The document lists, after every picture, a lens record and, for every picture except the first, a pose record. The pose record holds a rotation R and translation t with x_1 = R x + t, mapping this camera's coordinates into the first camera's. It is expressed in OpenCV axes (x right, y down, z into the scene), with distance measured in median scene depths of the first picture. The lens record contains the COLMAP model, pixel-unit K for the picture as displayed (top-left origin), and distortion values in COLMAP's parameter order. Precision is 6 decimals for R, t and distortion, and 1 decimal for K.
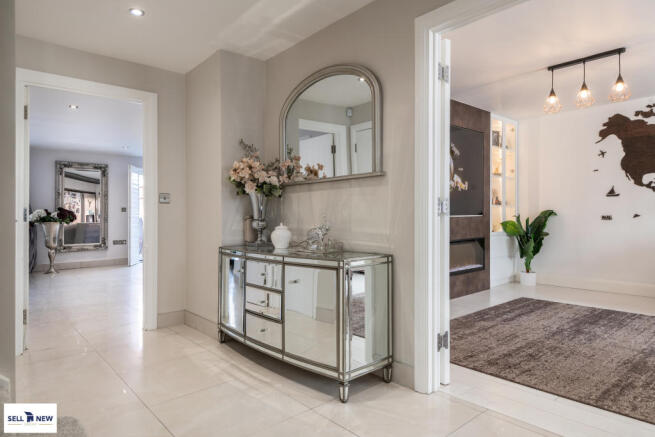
lens RADIAL K [[401.7, 0, 326.4], [0, 401.7, 213.9], [0, 0, 1]] dist [-0.003962, -0.001671]
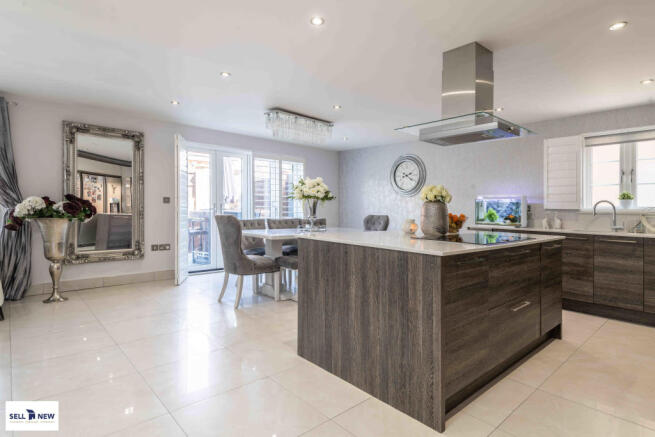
lens RADIAL K [[344.1, 0, 330.7], [0, 344.1, 223.0], [0, 0, 1]] dist [-0.005623, -0.002244]
pose [[0.998920, 0.028228, 0.036911, -0.258412], [-0.030104, 0.998229, 0.051307, -0.010328], [-0.035397, -0.052362, 0.998001, 0.421615]]
